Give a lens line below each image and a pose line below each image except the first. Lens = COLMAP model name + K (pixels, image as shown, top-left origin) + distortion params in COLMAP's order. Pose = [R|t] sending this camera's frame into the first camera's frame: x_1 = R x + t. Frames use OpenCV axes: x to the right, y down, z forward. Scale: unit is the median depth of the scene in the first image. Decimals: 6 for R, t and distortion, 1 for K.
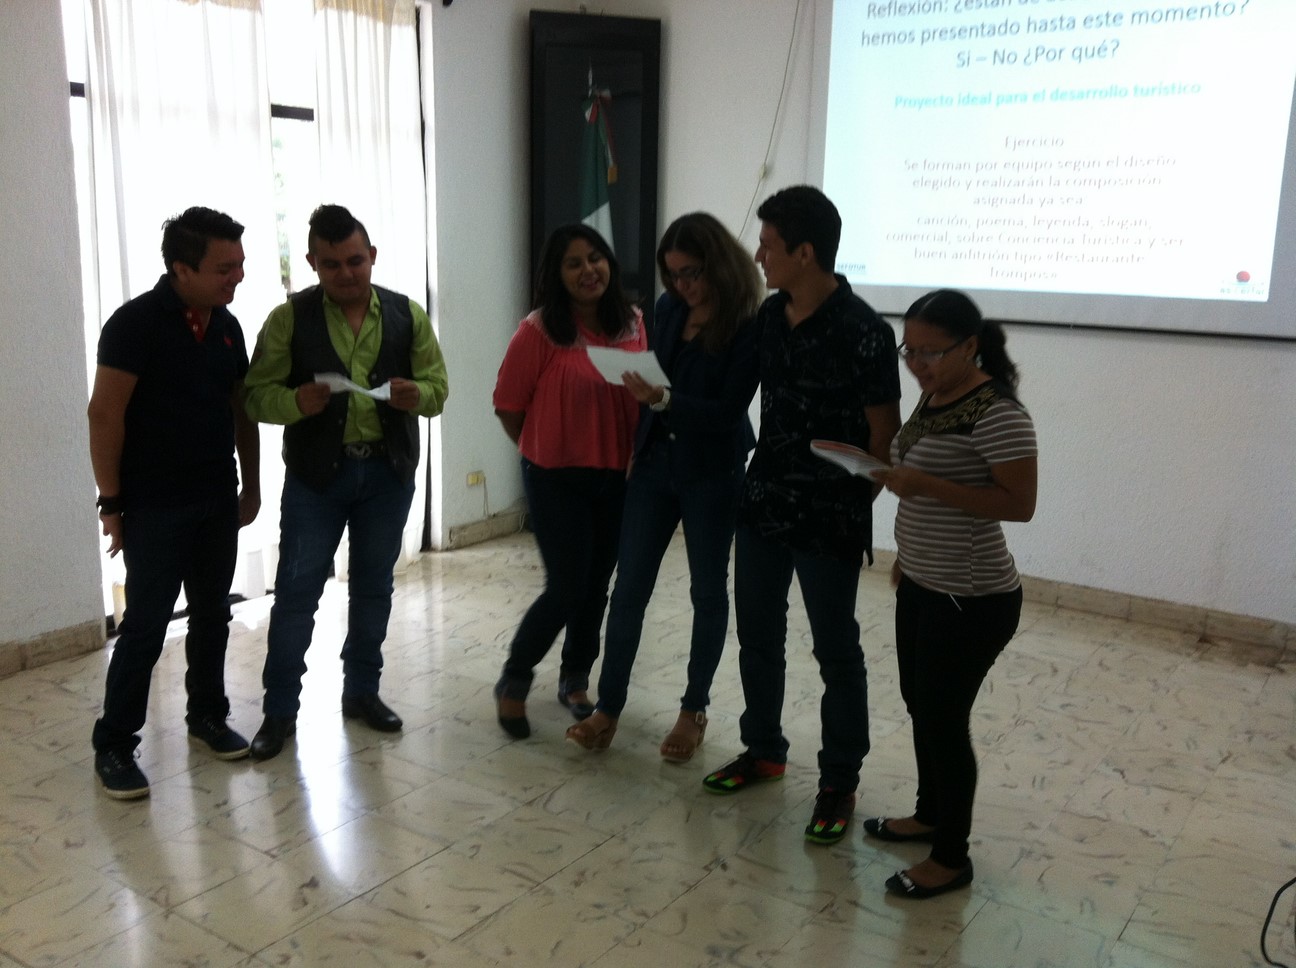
lens RADIAL K [[1212.6, 0, 644.8], [0, 1212.6, 477.0], [0, 0, 1]] dist [0.010287, -0.096257]
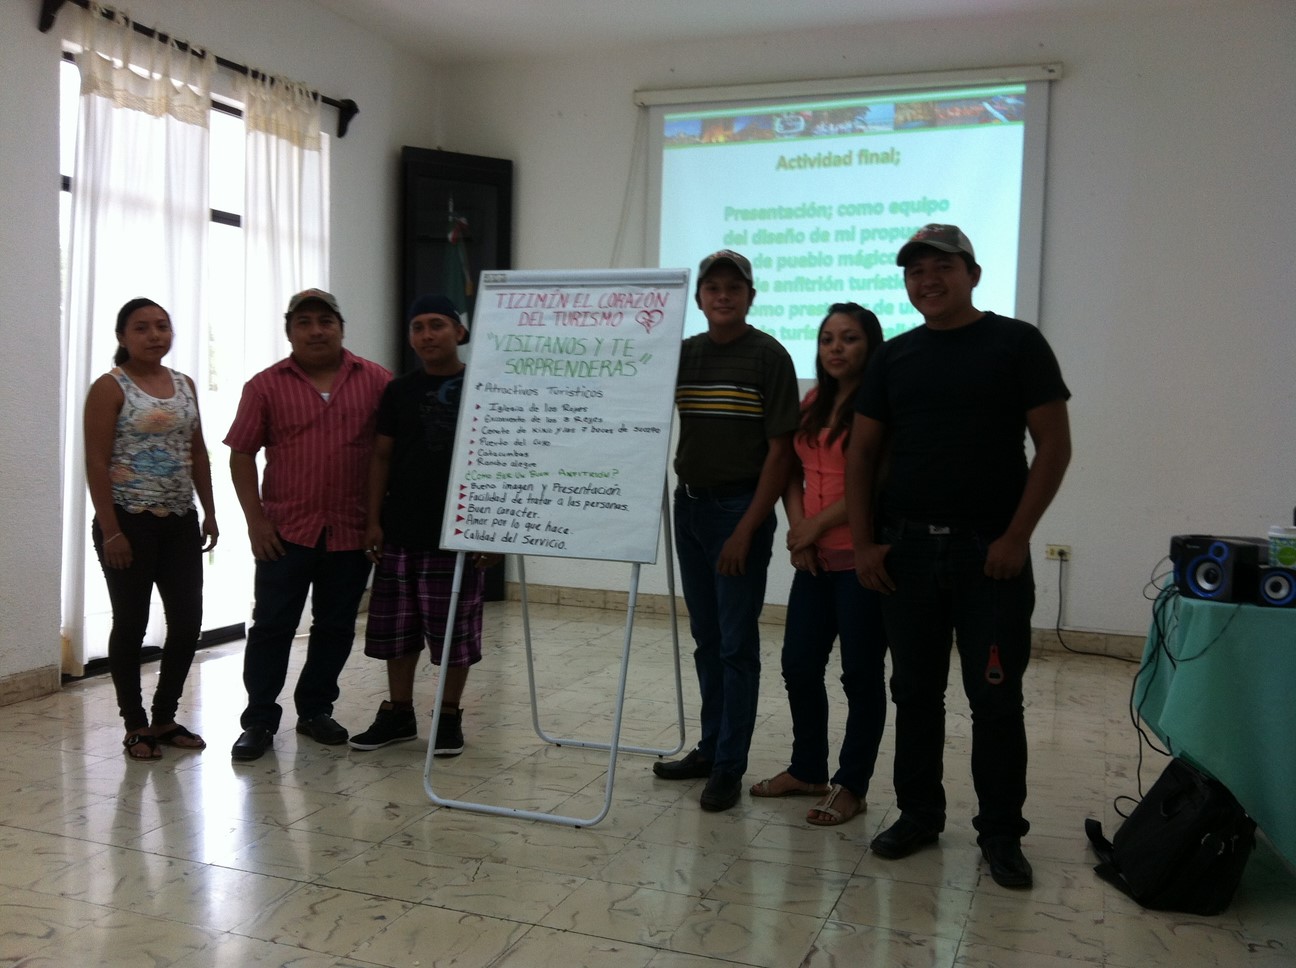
lens RADIAL K [[1208.9, 0, 638.3], [0, 1208.9, 487.8], [0, 0, 1]] dist [0.036410, -0.093351]
pose [[0.970531, -0.012987, 0.240624, -0.185748], [0.041892, 0.992435, -0.115406, 0.096798], [-0.237305, 0.122085, 0.963733, -0.156656]]
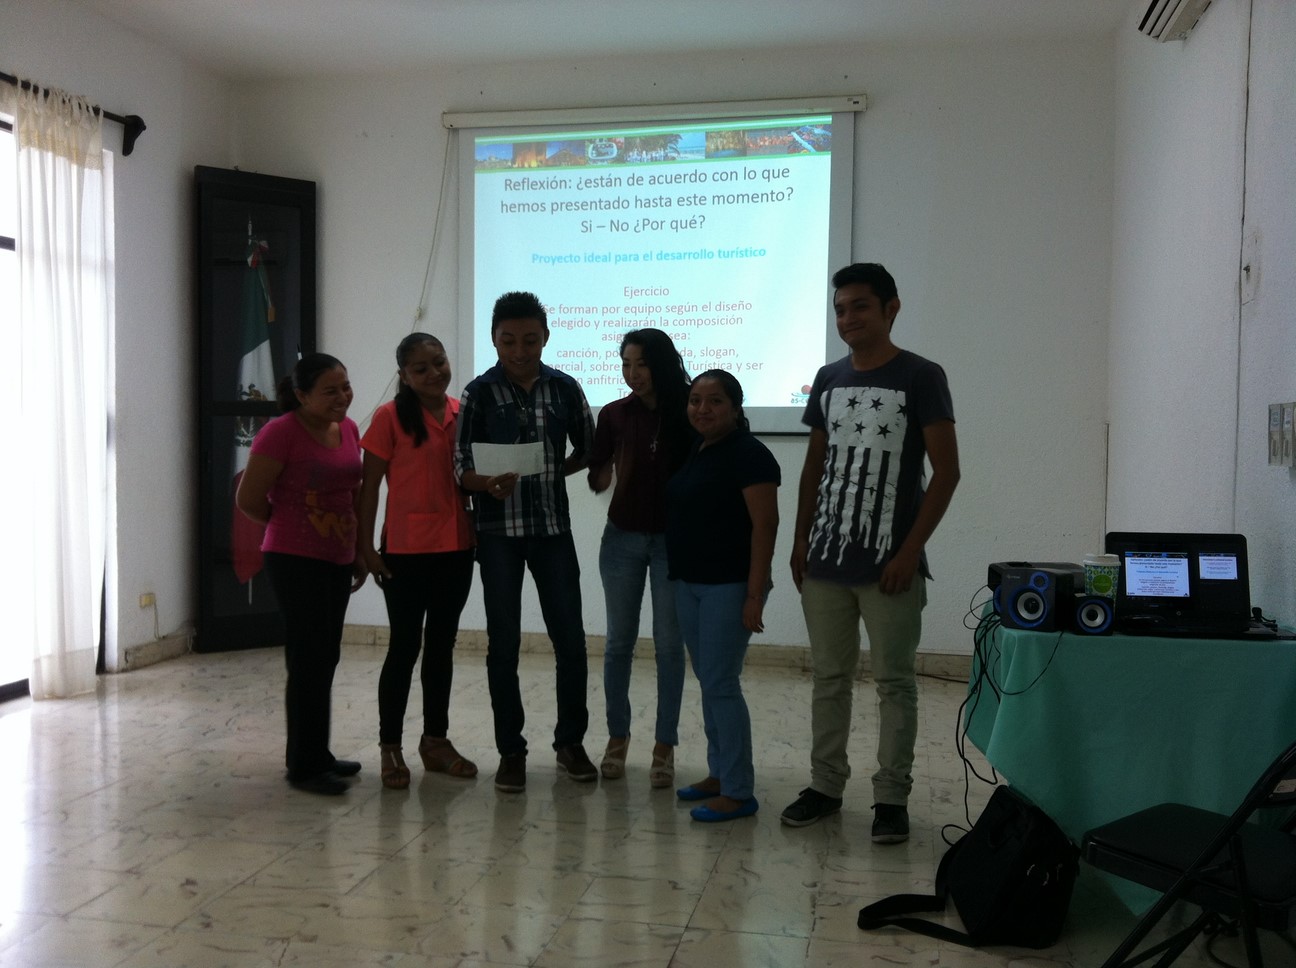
lens RADIAL K [[1208.9, 0, 638.3], [0, 1208.9, 487.8], [0, 0, 1]] dist [0.036410, -0.093351]
pose [[0.924399, -0.029491, 0.380286, -0.175368], [0.083039, 0.988653, -0.125182, 0.085609], [-0.372279, 0.147297, 0.916358, -0.131191]]
